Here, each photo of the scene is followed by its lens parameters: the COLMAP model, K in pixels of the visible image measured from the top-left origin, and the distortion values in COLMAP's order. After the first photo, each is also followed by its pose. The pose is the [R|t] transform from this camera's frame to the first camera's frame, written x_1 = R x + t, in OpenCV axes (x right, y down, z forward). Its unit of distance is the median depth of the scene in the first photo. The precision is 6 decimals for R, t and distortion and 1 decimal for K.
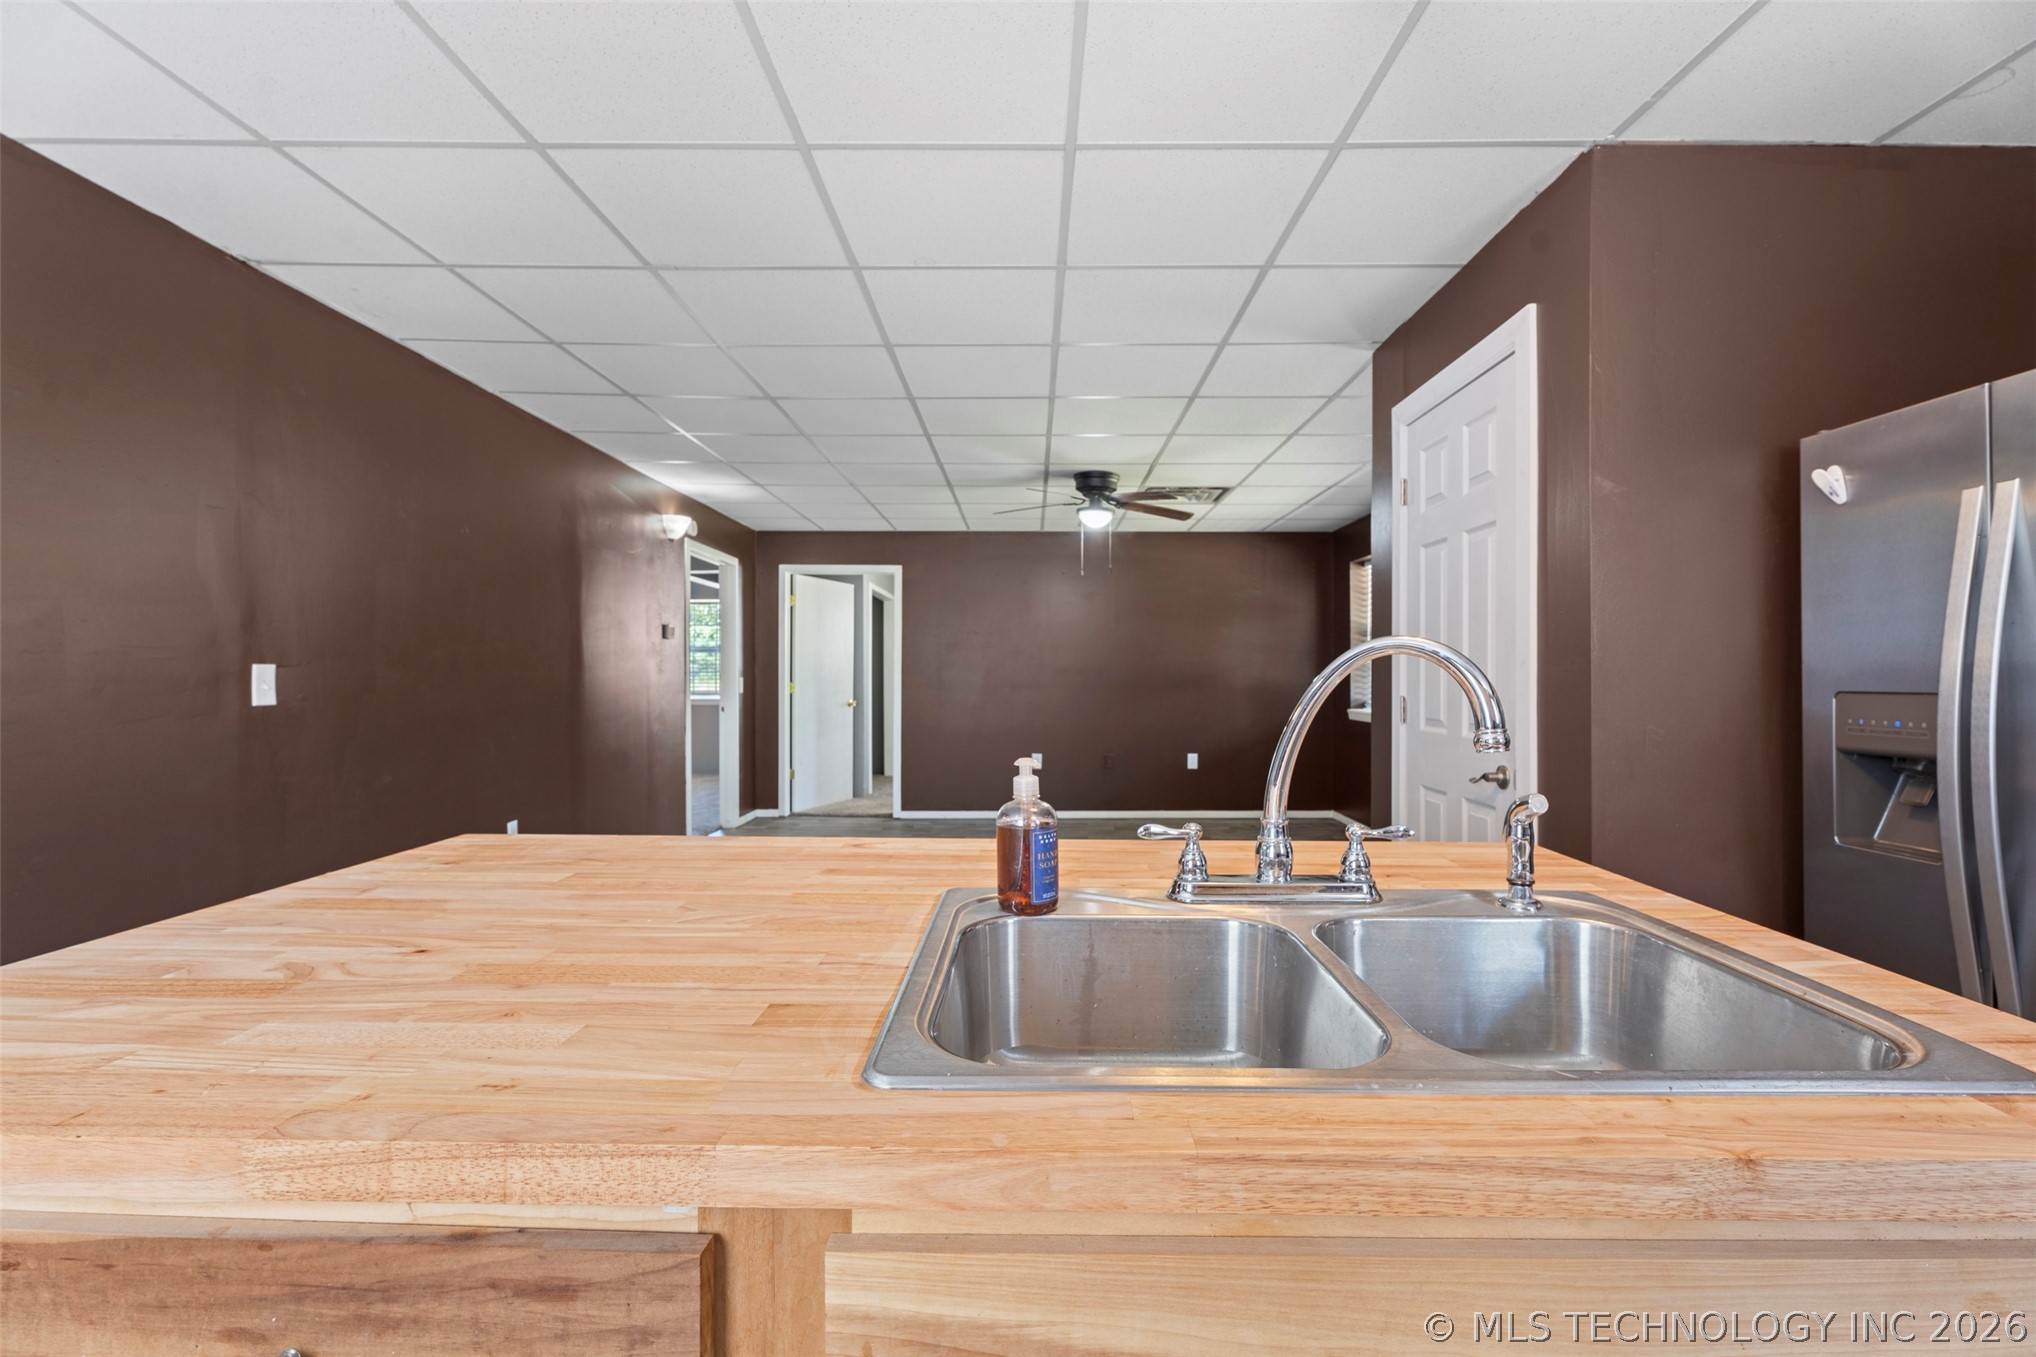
lens RADIAL K [[907.8, 0, 1036.7], [0, 907.8, 666.5], [0, 0, 1]] dist [0.003115, -0.000374]
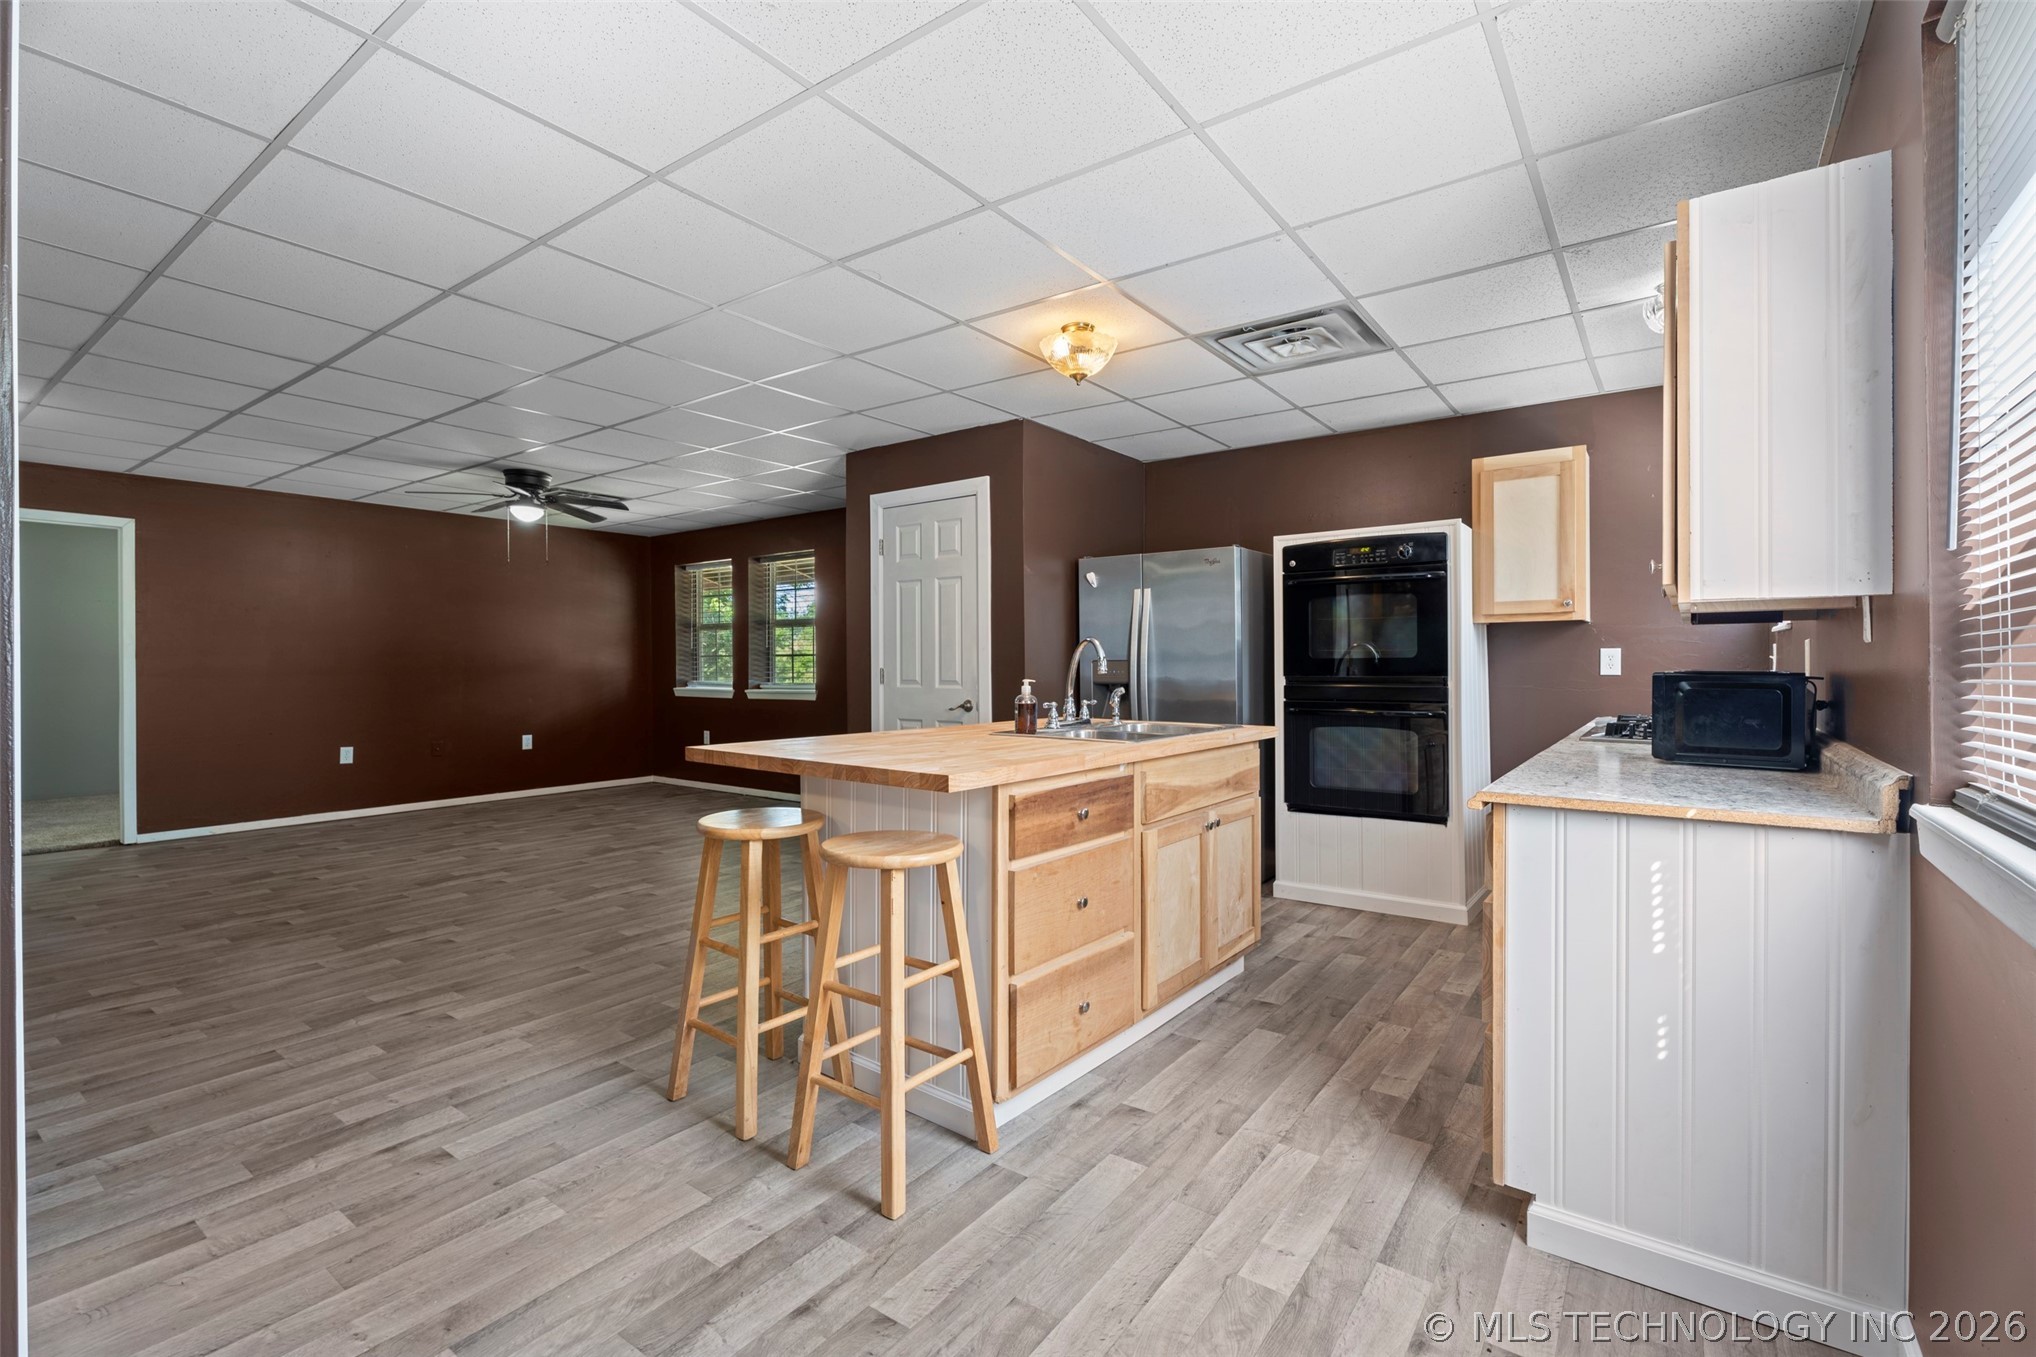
lens RADIAL K [[907.8, 0, 1037.1], [0, 907.8, 667.2], [0, 0, 1]] dist [0.003115, -0.000374]
pose [[0.588313, -0.006314, 0.808609, -0.390408], [-0.002411, 0.999951, 0.009562, 0.006726], [-0.808630, -0.007575, 0.588269, -0.115152]]
